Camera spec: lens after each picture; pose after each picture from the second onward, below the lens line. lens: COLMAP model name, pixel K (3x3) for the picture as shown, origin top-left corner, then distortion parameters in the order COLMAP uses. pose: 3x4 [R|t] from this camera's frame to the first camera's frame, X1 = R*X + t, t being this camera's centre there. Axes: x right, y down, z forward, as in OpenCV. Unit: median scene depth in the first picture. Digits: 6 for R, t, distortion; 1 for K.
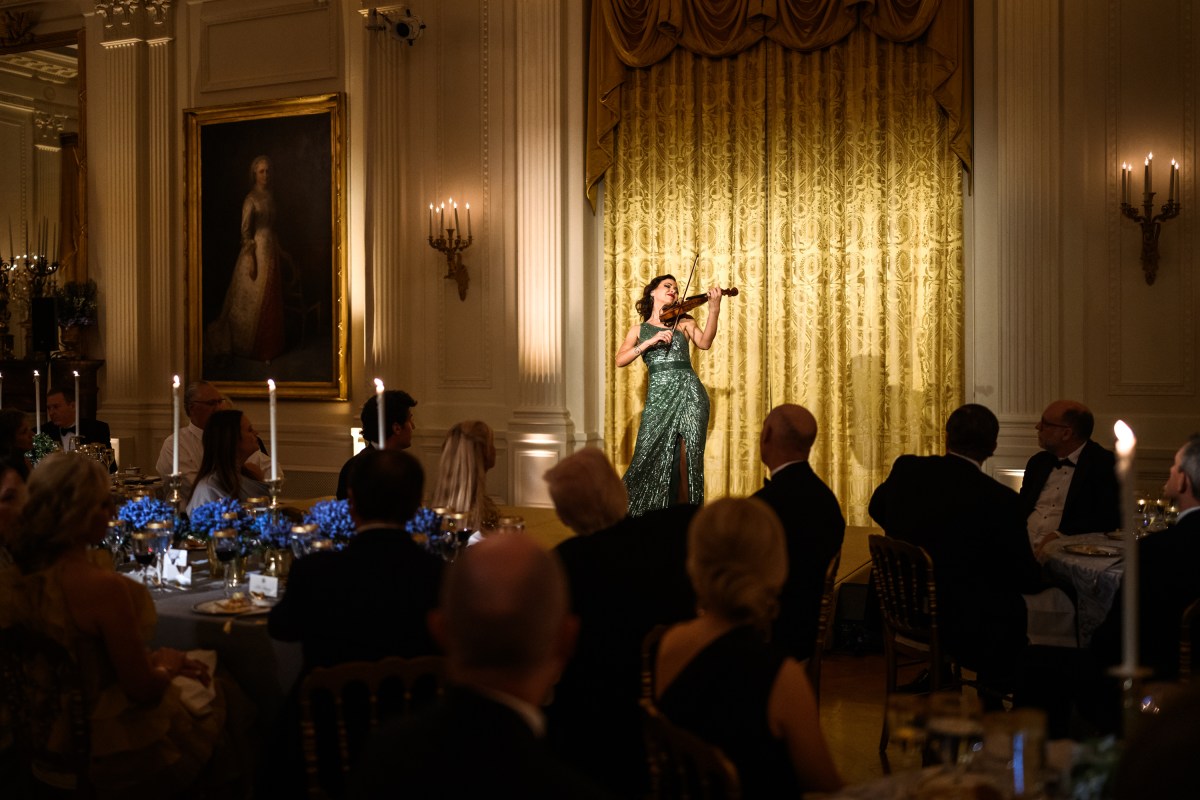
lens RADIAL K [[1253.9, 0, 597.2], [0, 1253.9, 366.1], [0, 0, 1]] dist [-0.002876, 0.000381]
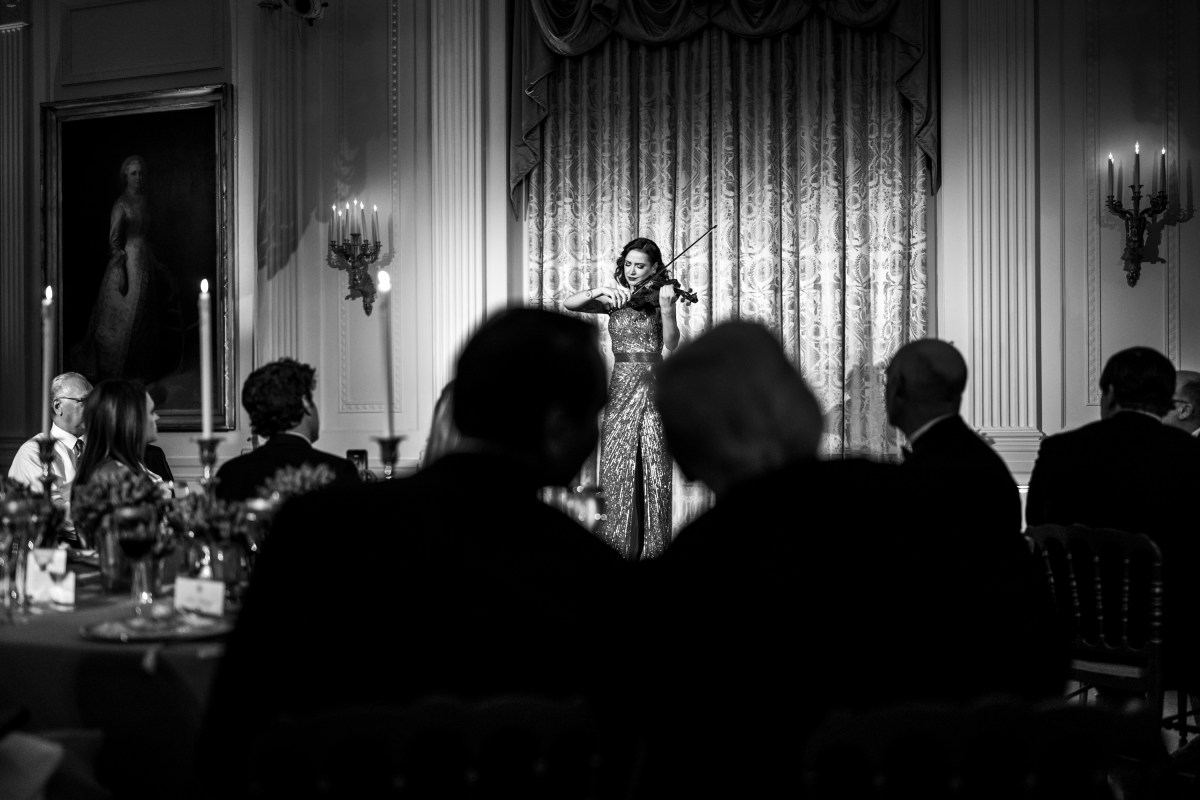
lens RADIAL K [[1152.5, 0, 587.5], [0, 1152.5, 427.4], [0, 0, 1]] dist [-0.001638, -0.000345]
pose [[0.991596, -0.003048, 0.129334, -0.064957], [0.004599, 0.999921, -0.011694, 0.043044], [-0.129289, 0.012190, 0.991532, 0.178514]]
